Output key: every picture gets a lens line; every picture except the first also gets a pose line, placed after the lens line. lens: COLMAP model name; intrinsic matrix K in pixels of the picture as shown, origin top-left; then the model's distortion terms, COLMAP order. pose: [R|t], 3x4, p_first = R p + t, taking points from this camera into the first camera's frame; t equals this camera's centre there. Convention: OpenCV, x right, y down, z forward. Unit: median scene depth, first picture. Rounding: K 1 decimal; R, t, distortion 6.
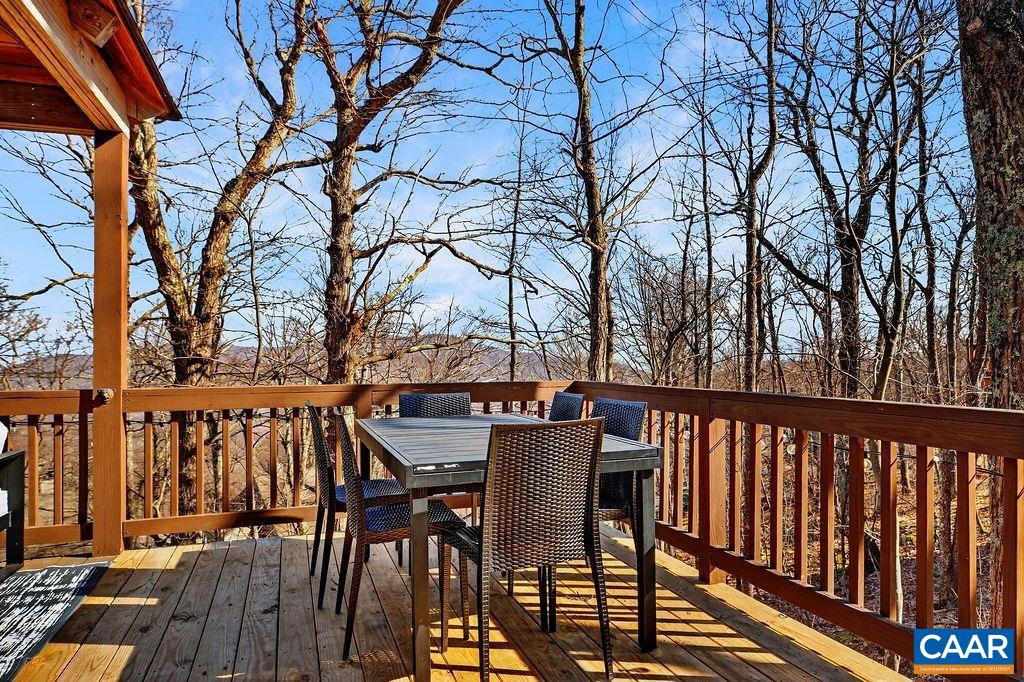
lens RADIAL K [[638.5, 0, 509.3], [0, 638.5, 344.2], [0, 0, 1]] dist [-0.001962, 0.001833]
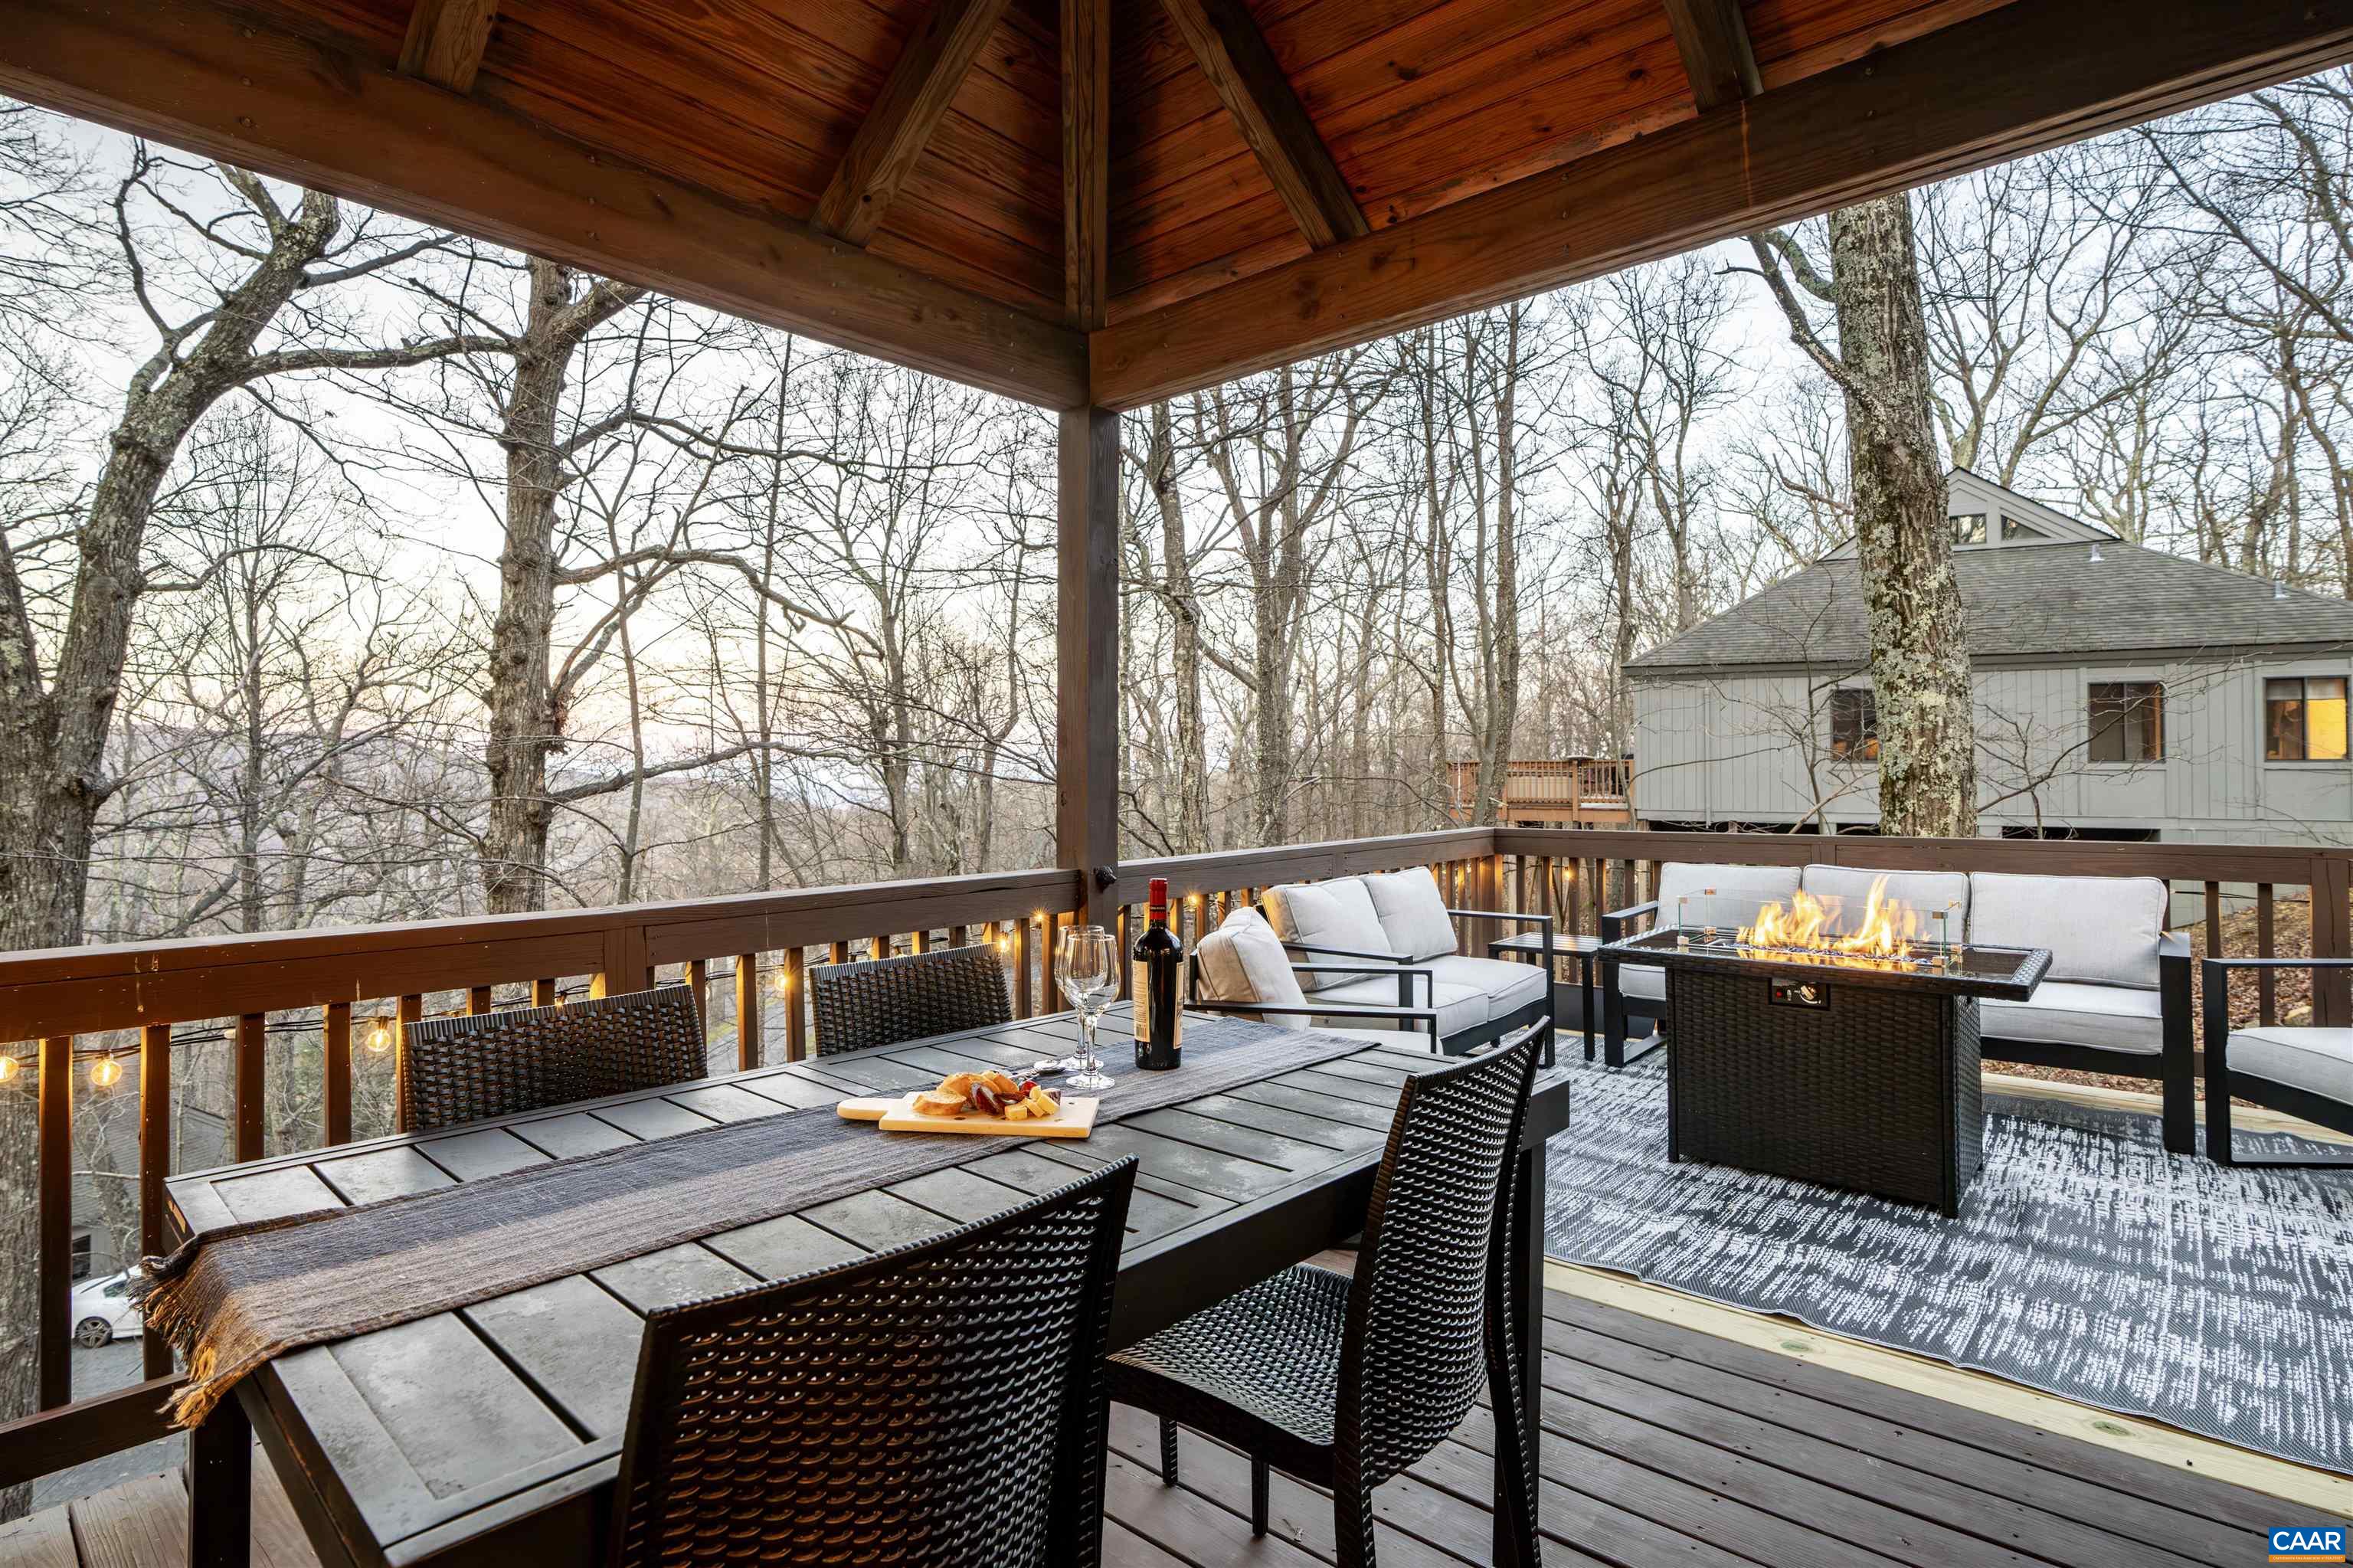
lens RADIAL K [[1180.7, 0, 1163.6], [0, 1180.7, 751.8], [0, 0, 1]] dist [-0.013322, -0.000323]
pose [[0.870502, 0.005203, 0.492138, -0.287830], [-0.004869, 0.999986, -0.001960, -0.007847], [-0.492142, -0.000690, 0.870515, 0.007942]]
